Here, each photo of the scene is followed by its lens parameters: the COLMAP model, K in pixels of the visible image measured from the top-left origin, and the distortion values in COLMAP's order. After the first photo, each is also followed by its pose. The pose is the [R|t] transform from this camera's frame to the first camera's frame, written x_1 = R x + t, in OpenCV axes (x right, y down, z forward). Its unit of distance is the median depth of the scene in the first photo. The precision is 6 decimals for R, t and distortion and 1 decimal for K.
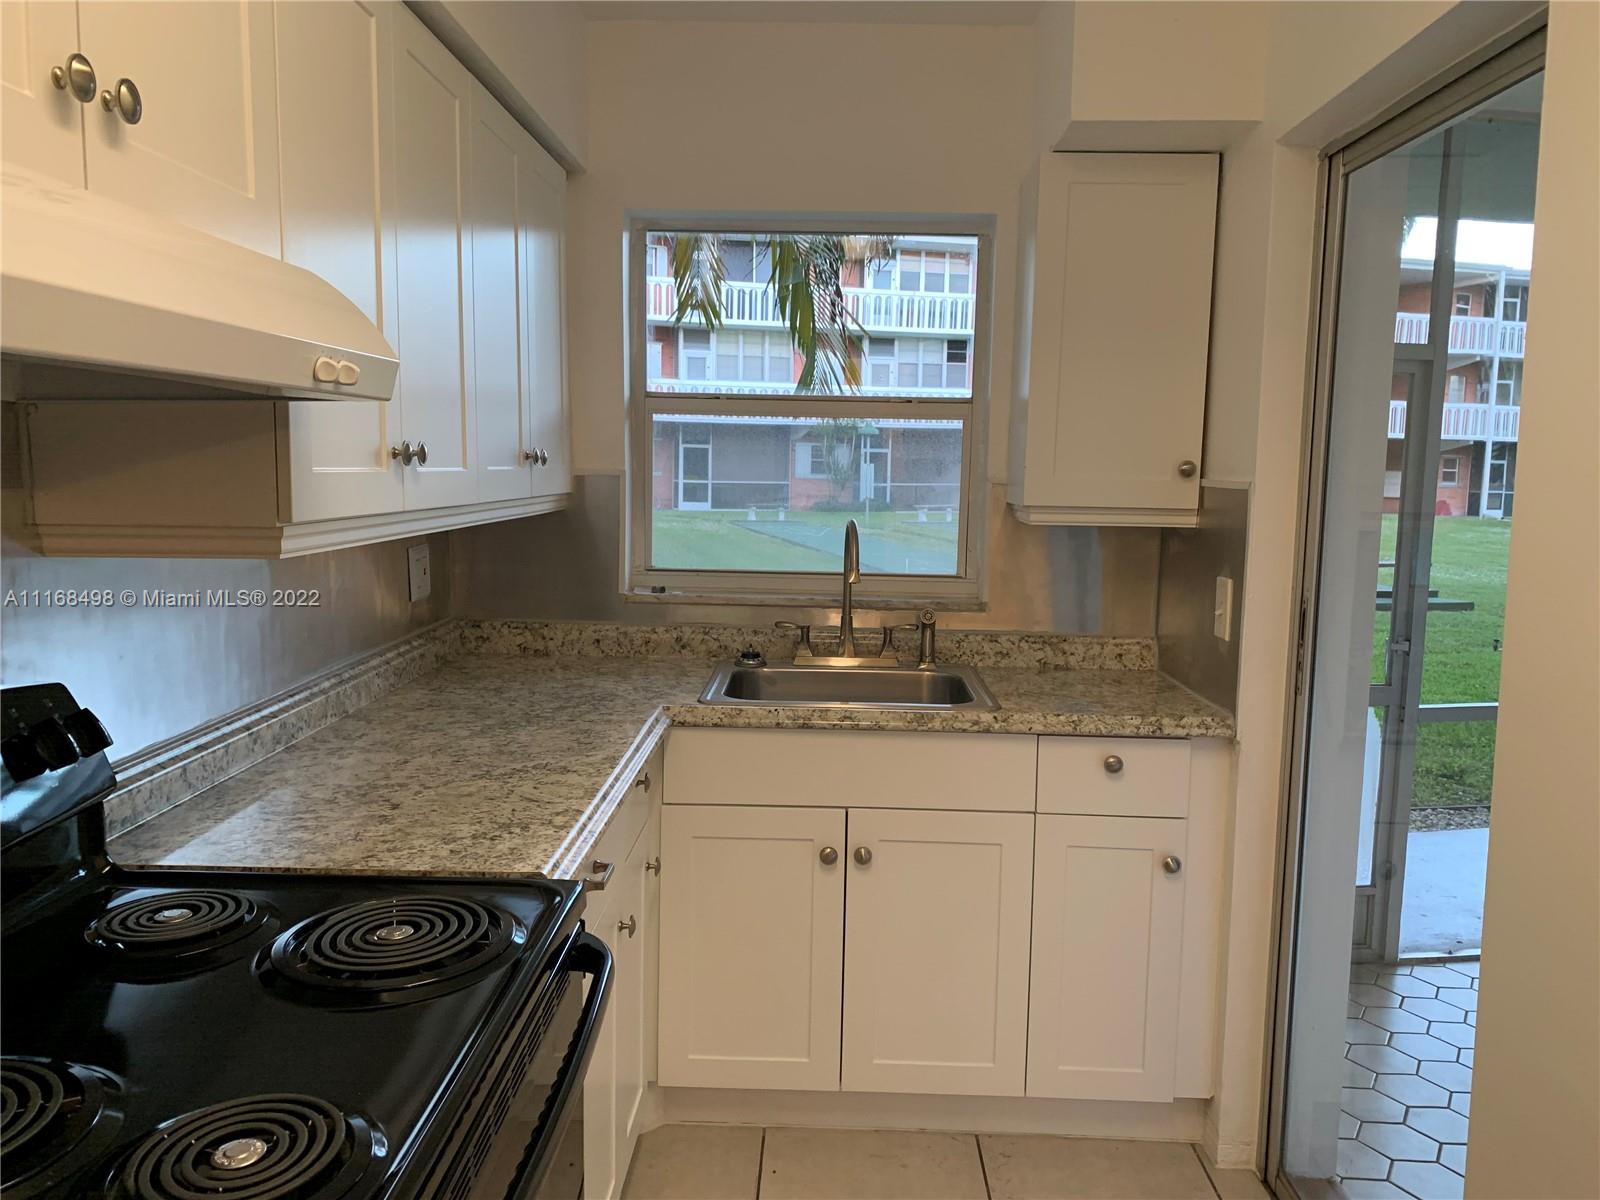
lens RADIAL K [[1219.3, 0, 789.0], [0, 1219.3, 595.6], [0, 0, 1]] dist [0.026408, -0.043183]
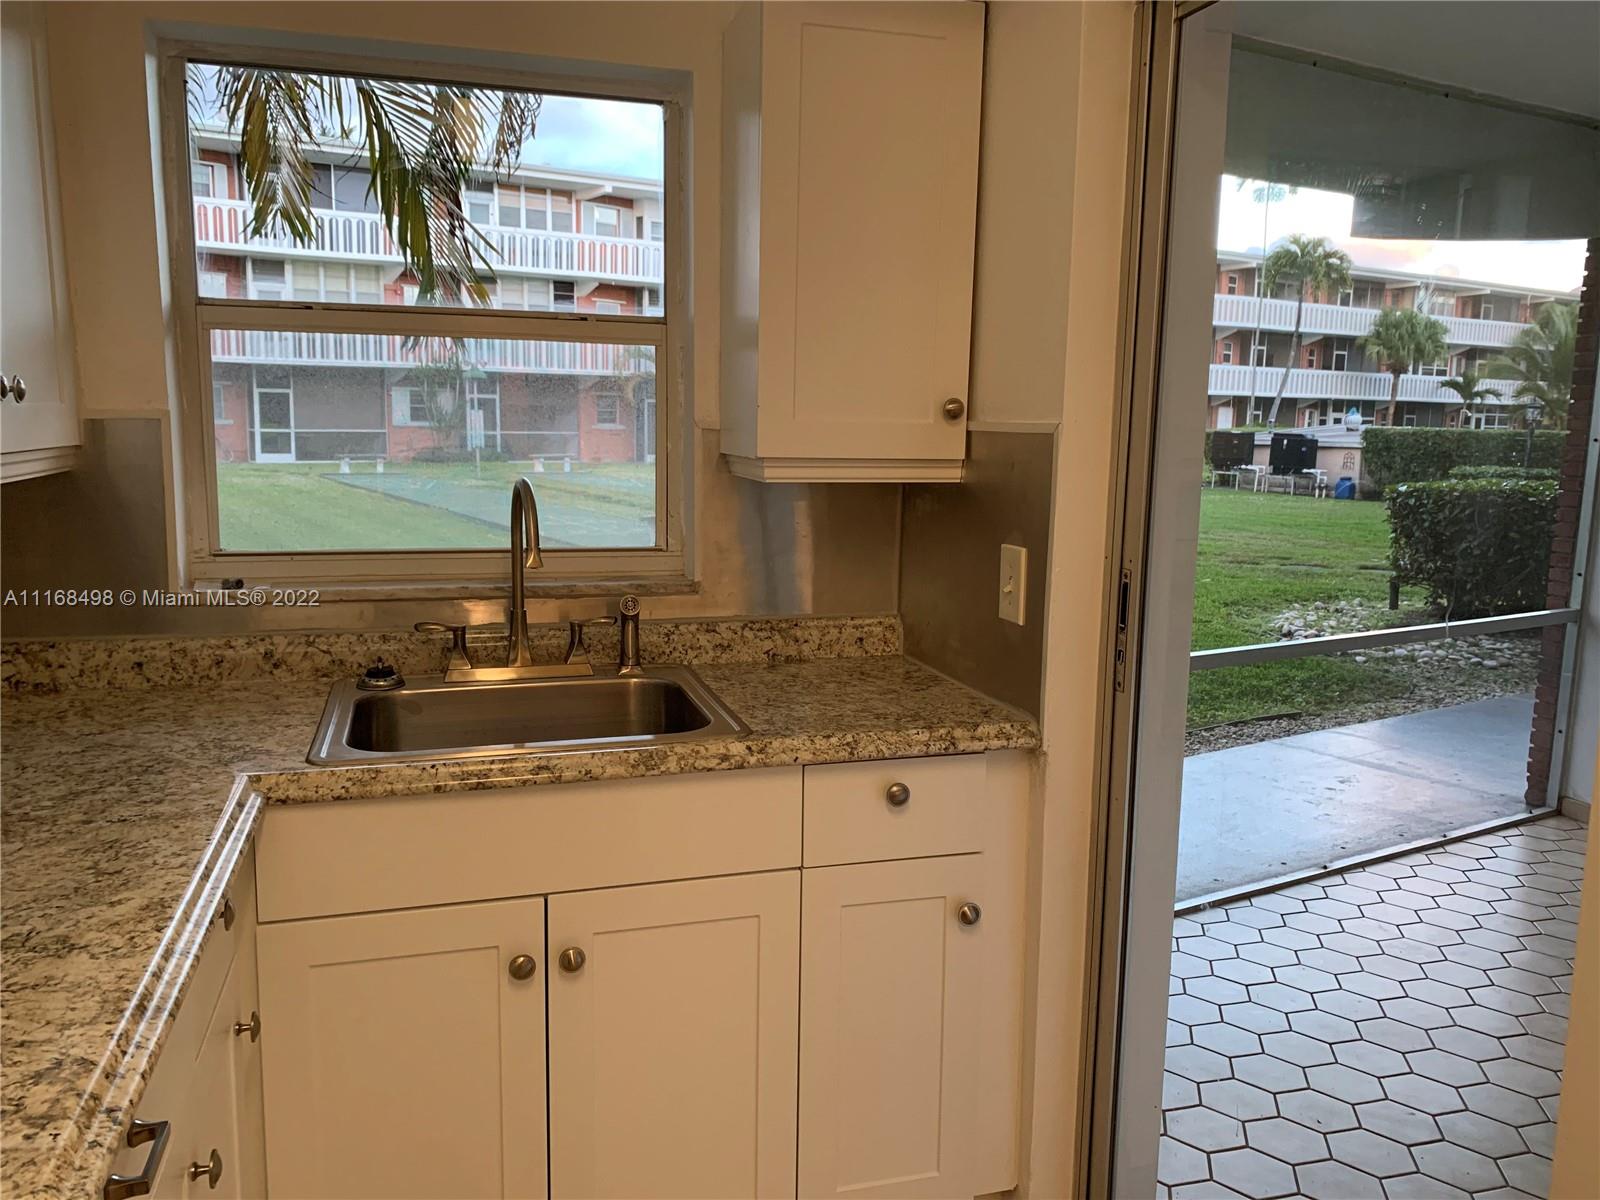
lens RADIAL K [[1219.3, 0, 805.9], [0, 1219.3, 589.5], [0, 0, 1]] dist [0.026408, -0.043183]
pose [[0.945955, -0.048214, 0.320694, -0.025730], [0.036216, 0.998407, 0.043274, -0.023514], [-0.322269, -0.029321, 0.946194, 0.273505]]
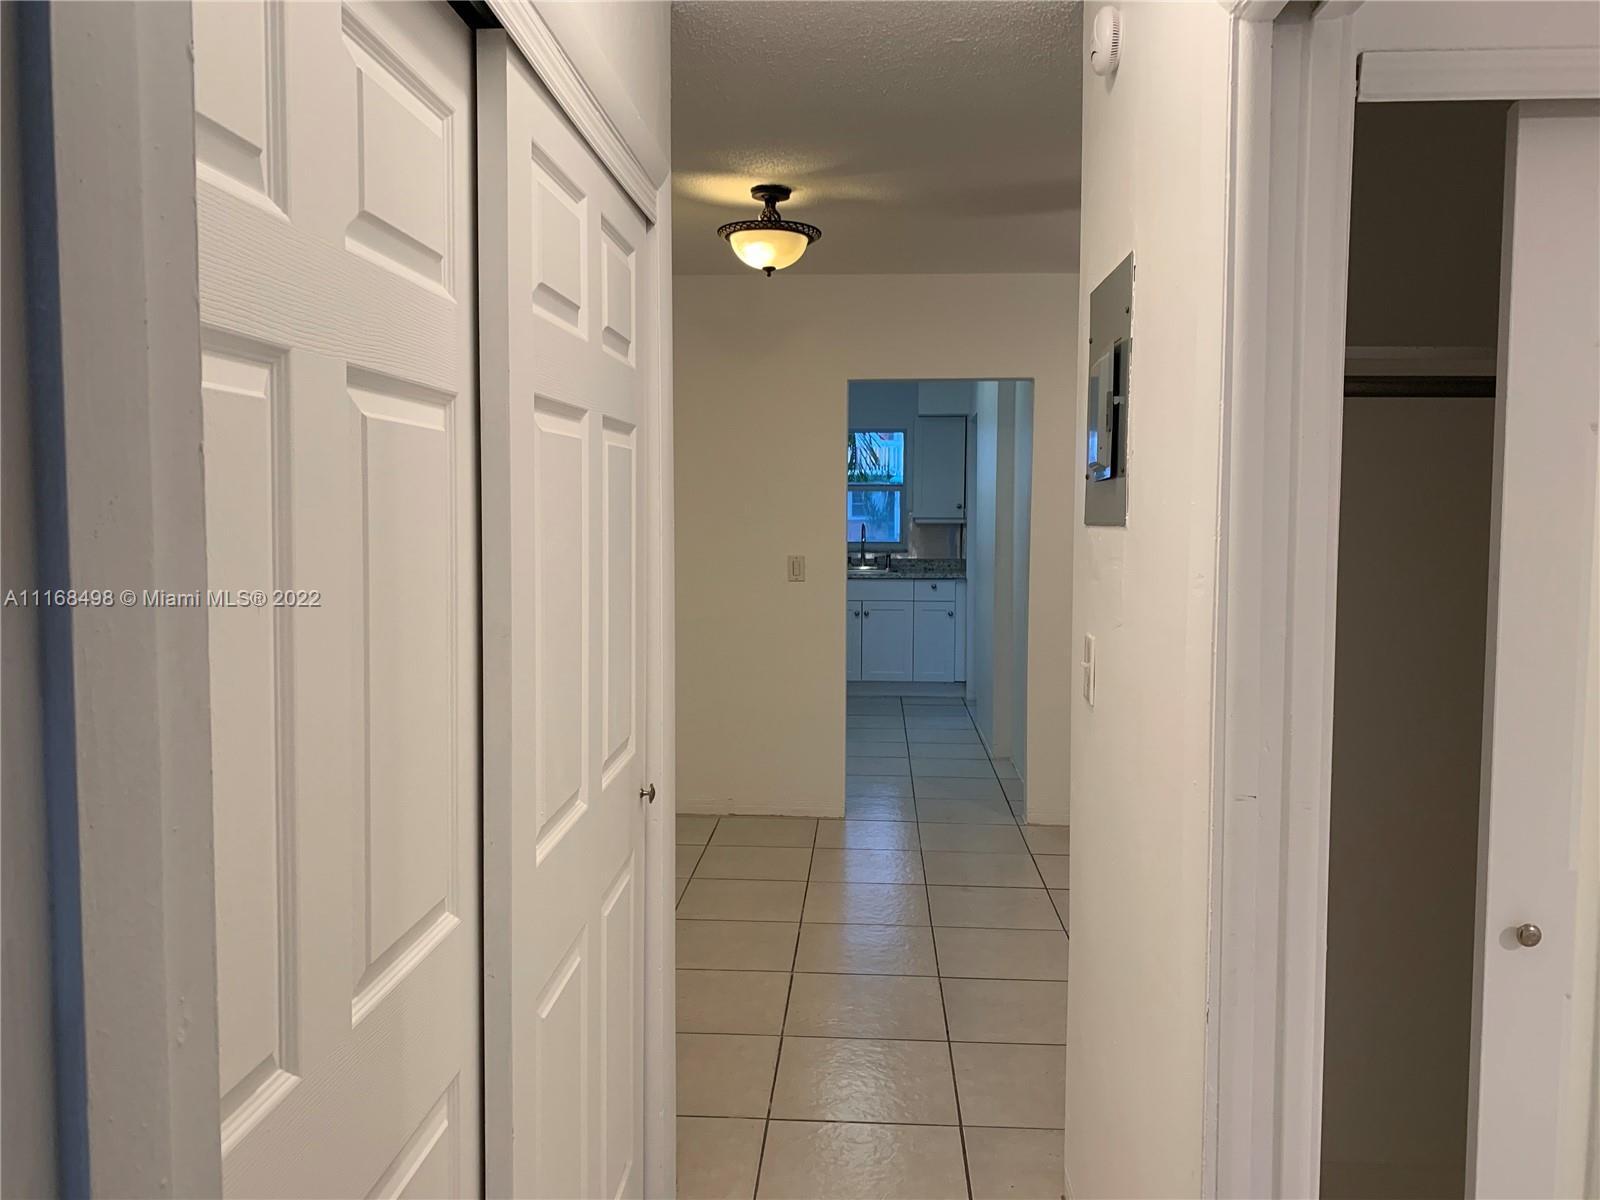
lens RADIAL K [[1219.3, 0, 799.6], [0, 1219.3, 598.4], [0, 0, 1]] dist [0.026408, -0.043183]
pose [[0.999520, -0.016223, -0.026403, -0.039837], [0.015318, 0.999300, -0.034139, 0.268371], [0.026938, 0.033718, 0.999068, -2.457835]]
